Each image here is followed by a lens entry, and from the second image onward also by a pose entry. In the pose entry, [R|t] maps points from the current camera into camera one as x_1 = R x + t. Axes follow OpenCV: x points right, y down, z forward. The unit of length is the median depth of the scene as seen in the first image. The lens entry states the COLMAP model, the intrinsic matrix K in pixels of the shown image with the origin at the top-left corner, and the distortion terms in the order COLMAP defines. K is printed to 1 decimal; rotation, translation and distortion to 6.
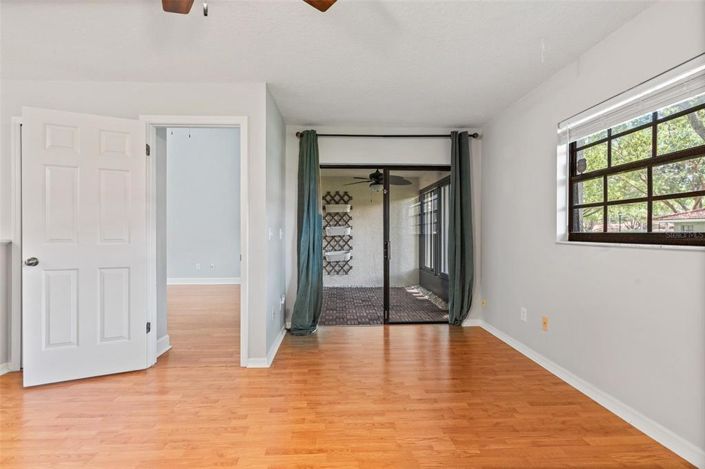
lens RADIAL K [[318.8, 0, 351.9], [0, 318.8, 232.5], [0, 0, 1]] dist [-0.007752, 0.001024]
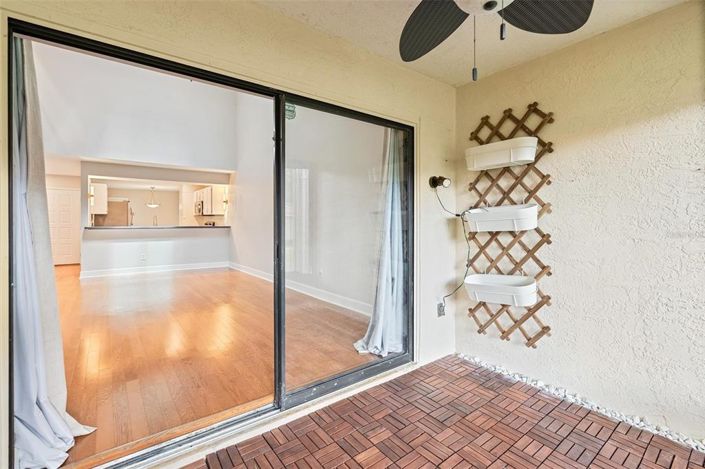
lens RADIAL K [[318.8, 0, 354.8], [0, 318.8, 222.2], [0, 0, 1]] dist [-0.007752, 0.001024]
pose [[0.570985, -0.001594, -0.820959, 0.289031], [-0.000607, 0.999997, -0.002364, 0.001067], [0.820960, 0.001848, 0.570982, 1.235229]]
